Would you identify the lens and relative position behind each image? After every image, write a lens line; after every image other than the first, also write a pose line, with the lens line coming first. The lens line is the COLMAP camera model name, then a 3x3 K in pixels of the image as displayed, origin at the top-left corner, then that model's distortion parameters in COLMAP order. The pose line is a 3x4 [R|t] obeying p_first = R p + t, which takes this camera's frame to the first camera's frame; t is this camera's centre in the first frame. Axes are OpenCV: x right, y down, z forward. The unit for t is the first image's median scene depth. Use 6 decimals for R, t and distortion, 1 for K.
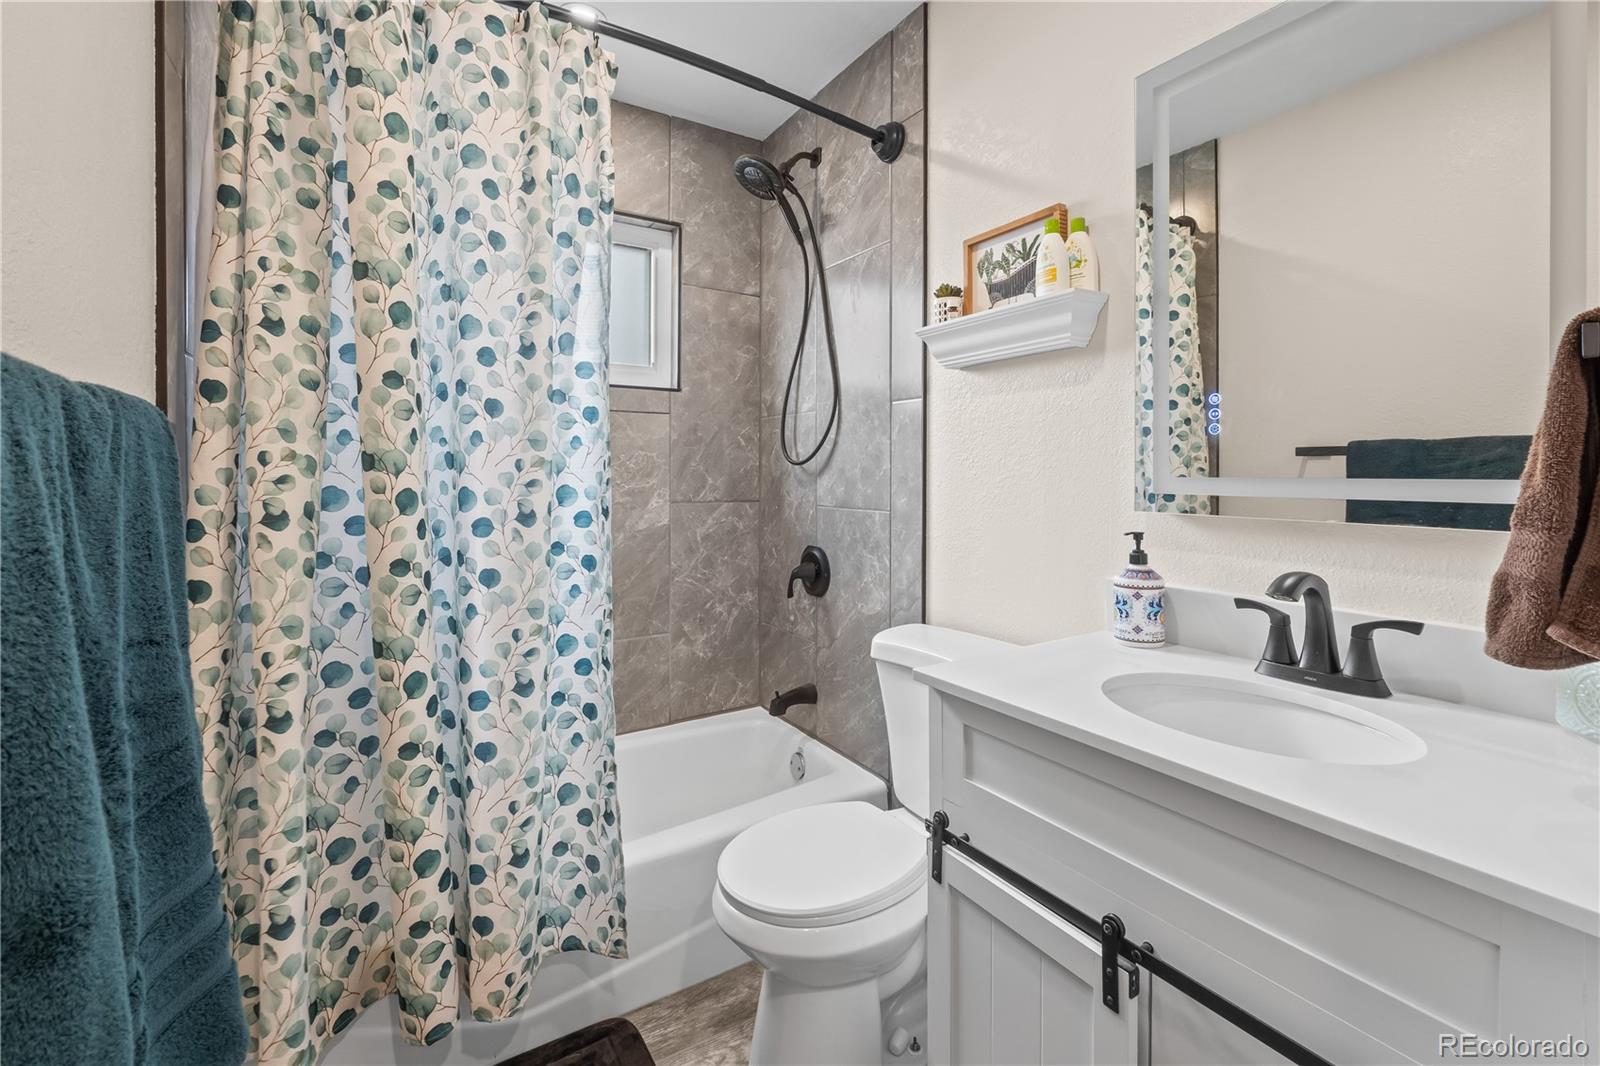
lens RADIAL K [[711.1, 0, 819.8], [0, 711.1, 470.9], [0, 0, 1]] dist [-0.000001, -0.000841]
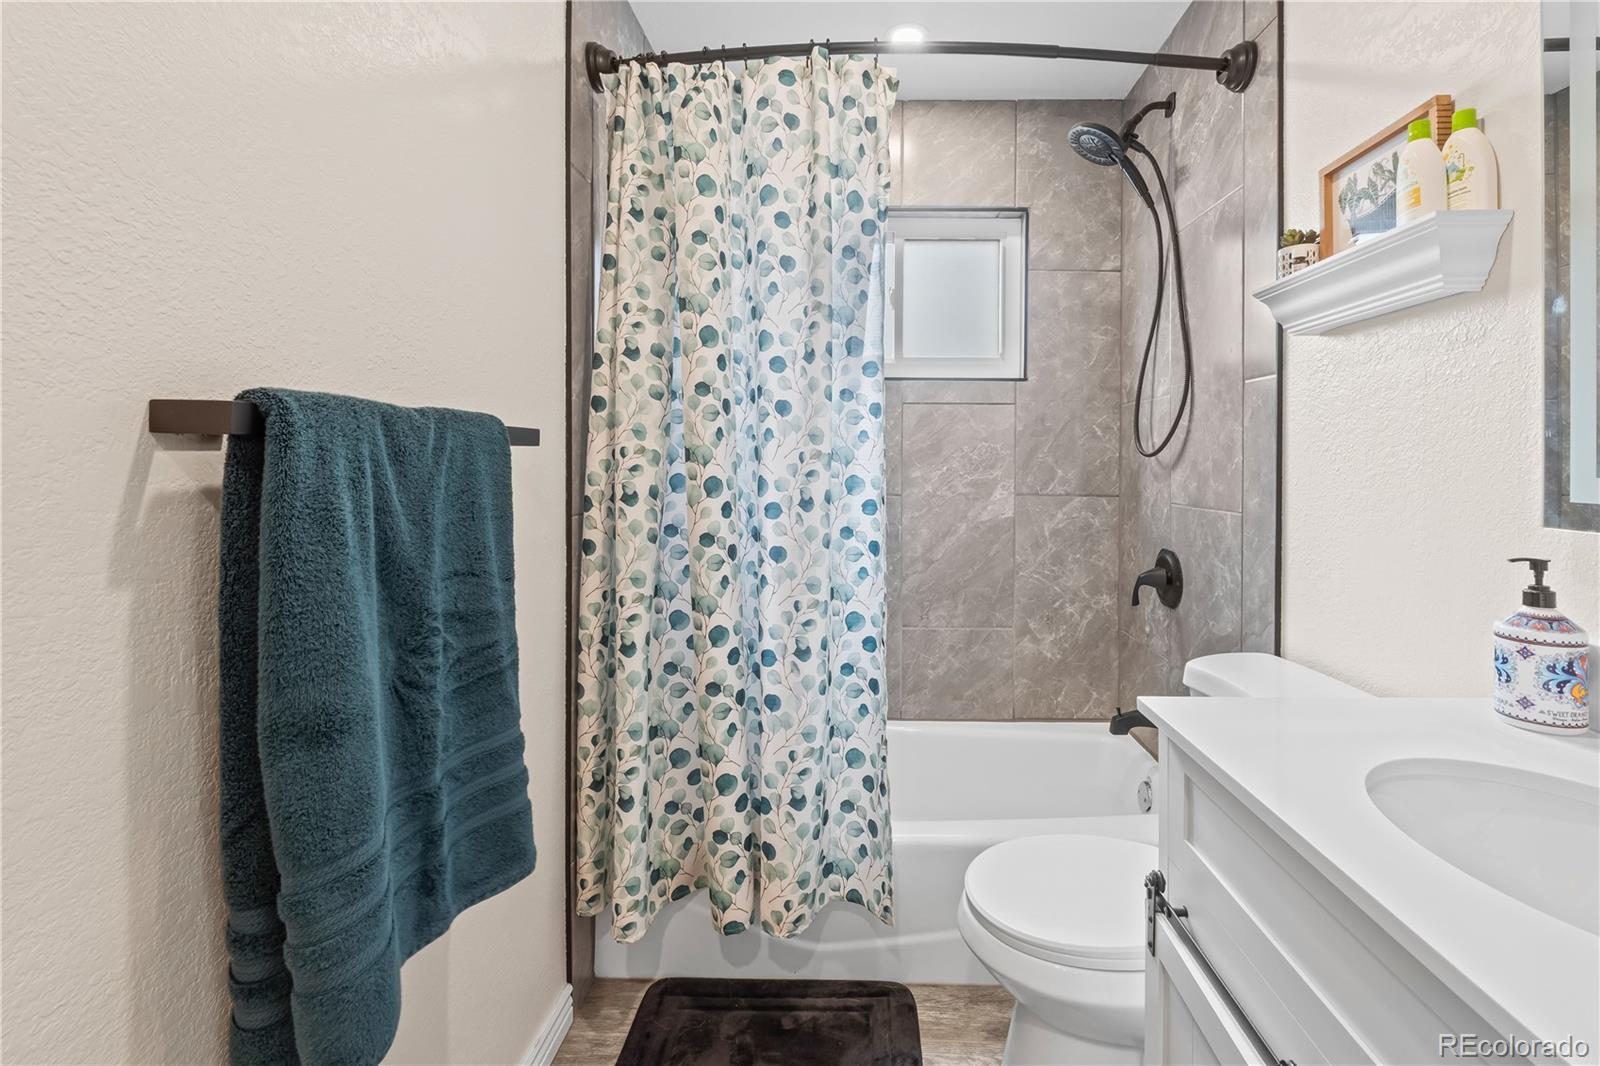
lens RADIAL K [[711.1, 0, 797.2], [0, 711.1, 459.0], [0, 0, 1]] dist [-0.000001, -0.000841]
pose [[0.835001, 0.003291, -0.550239, 0.201228], [-0.005284, 0.999984, -0.002039, -0.002991], [0.550224, 0.004610, 0.835005, 0.044906]]
